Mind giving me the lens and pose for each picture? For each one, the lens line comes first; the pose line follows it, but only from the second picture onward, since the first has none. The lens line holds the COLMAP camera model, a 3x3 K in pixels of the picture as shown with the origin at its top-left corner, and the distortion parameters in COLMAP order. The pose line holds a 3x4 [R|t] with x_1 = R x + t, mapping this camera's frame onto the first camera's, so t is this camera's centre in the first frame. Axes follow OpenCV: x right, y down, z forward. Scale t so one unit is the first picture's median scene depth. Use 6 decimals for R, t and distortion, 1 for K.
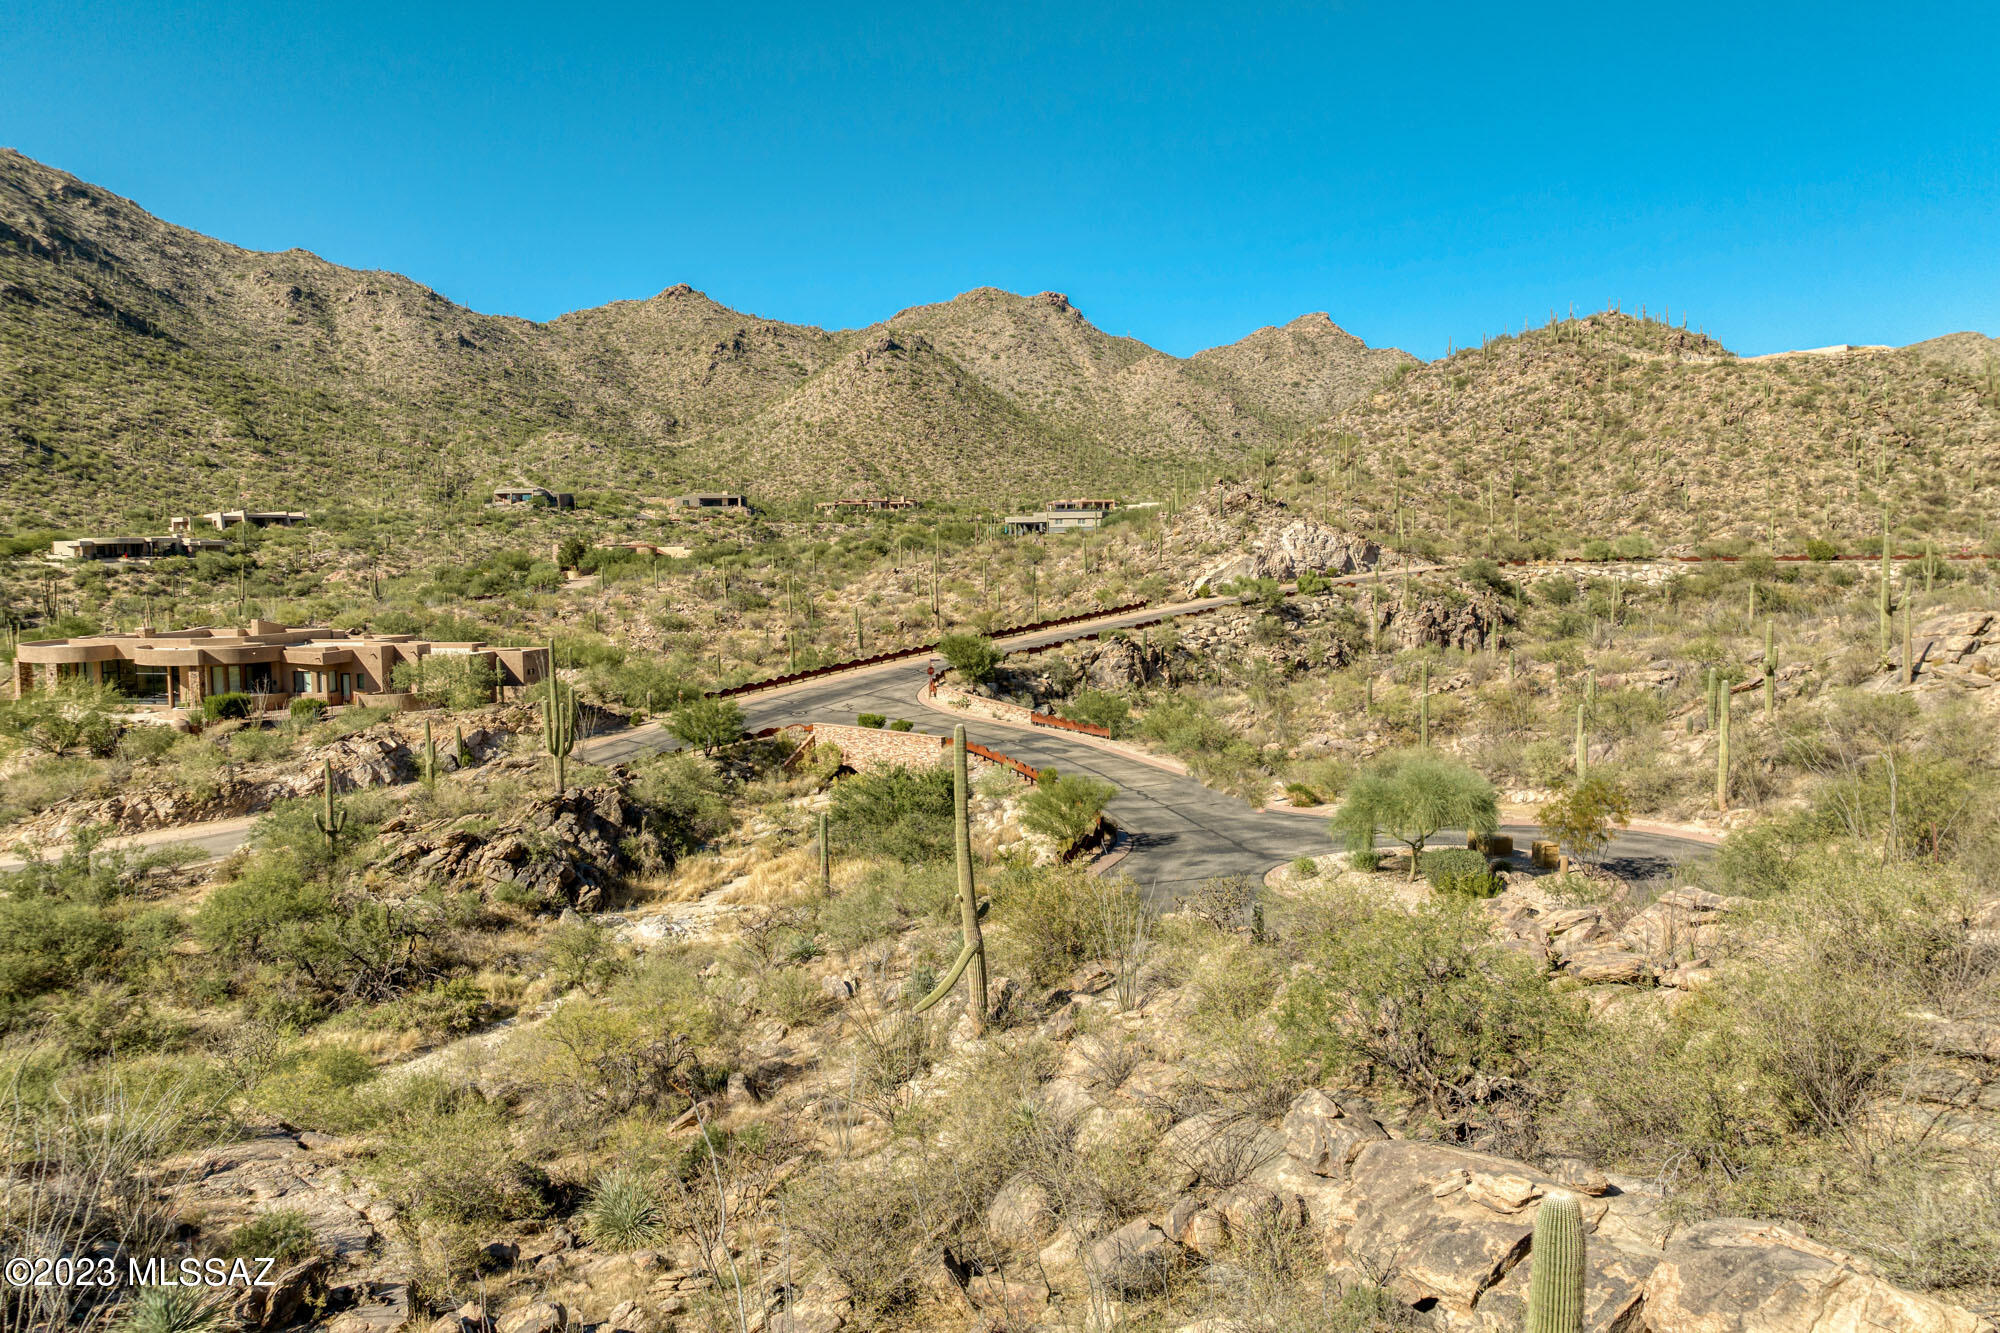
lens RADIAL K [[1409.9, 0, 998.4], [0, 1409.9, 658.9], [0, 0, 1]] dist [-0.047204, 0.023345]
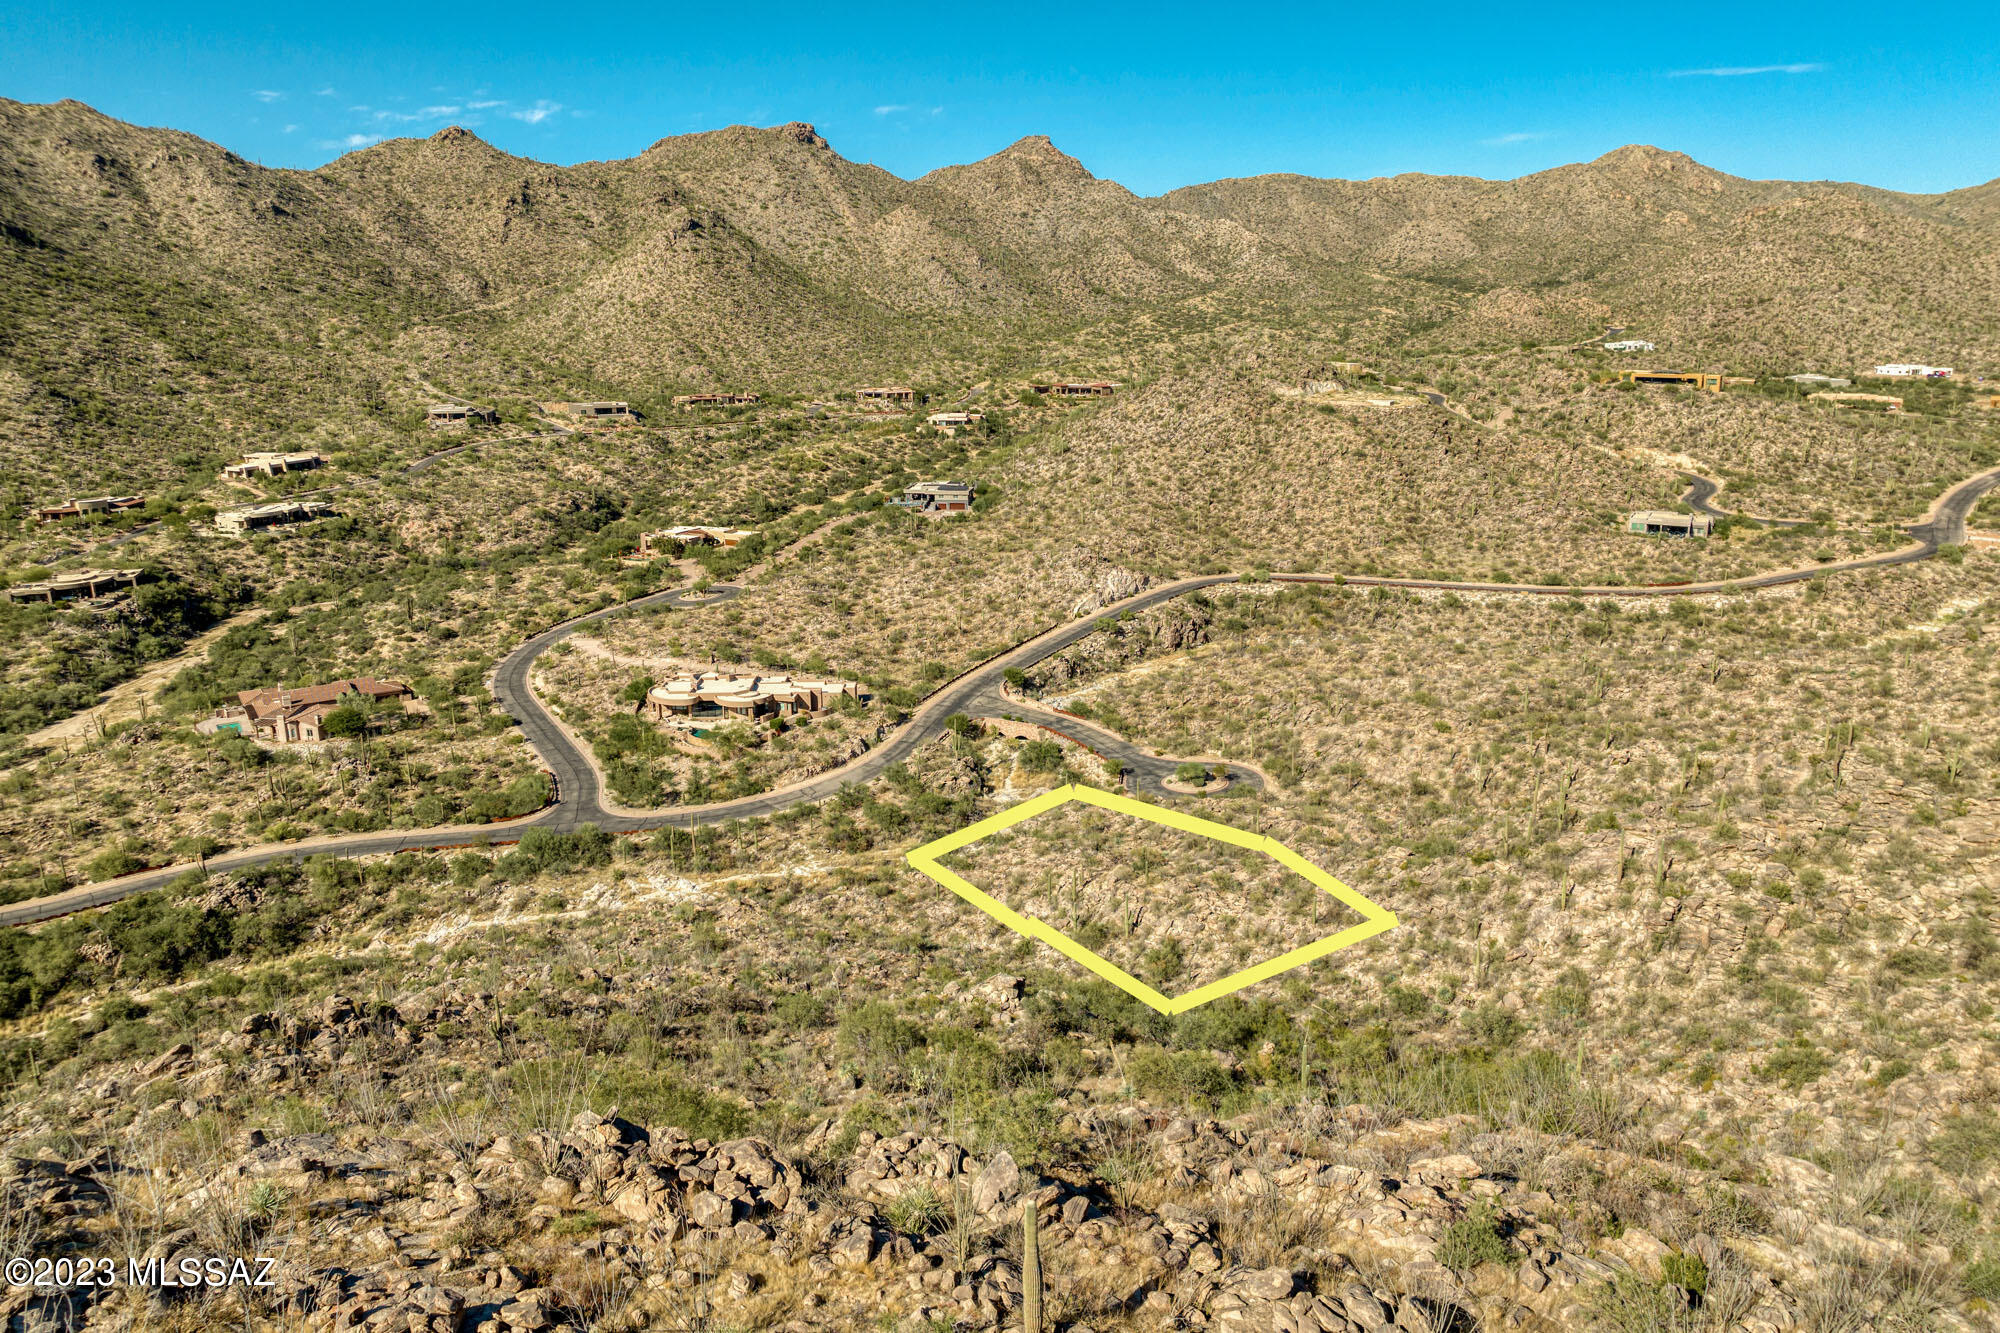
lens RADIAL K [[1401.3, 0, 1000.0], [0, 1401.3, 666.5], [0, 0, 1]] dist [-0.045157, 0.007748]
pose [[0.978731, -0.054863, 0.197677, -0.374756], [0.019434, 0.984039, 0.176890, -0.322191], [-0.204227, -0.169286, 0.964175, -1.016781]]
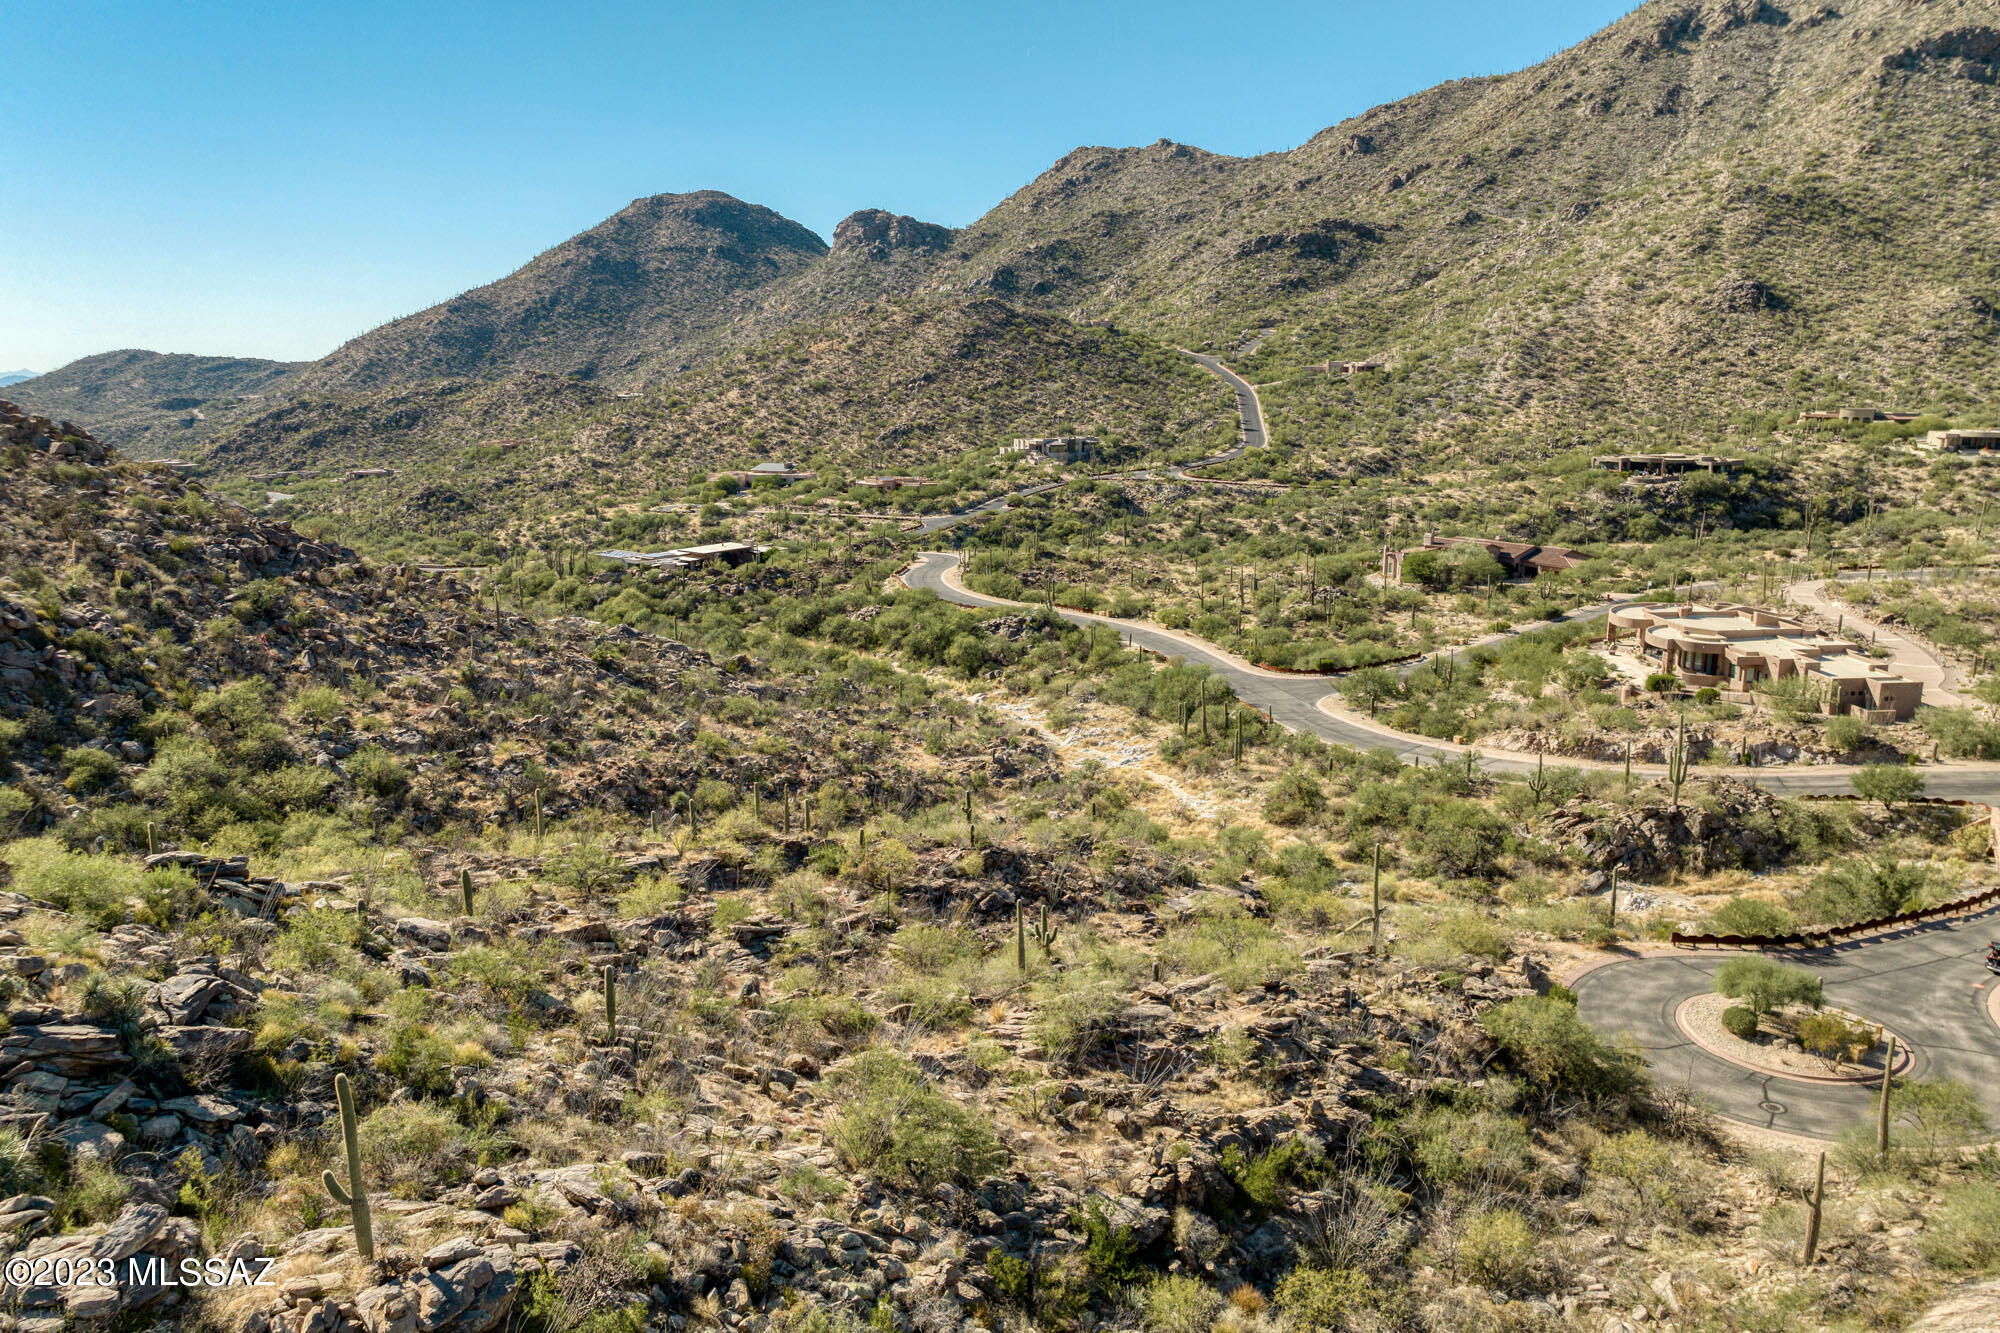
lens RADIAL K [[1407.3, 0, 1001.4], [0, 1407.3, 657.8], [0, 0, 1]] dist [-0.045252, 0.016811]
pose [[0.277353, 0.210577, -0.937407, 0.399465], [-0.071583, 0.977503, 0.198404, -0.141646], [0.958098, 0.012075, 0.286187, -0.092060]]
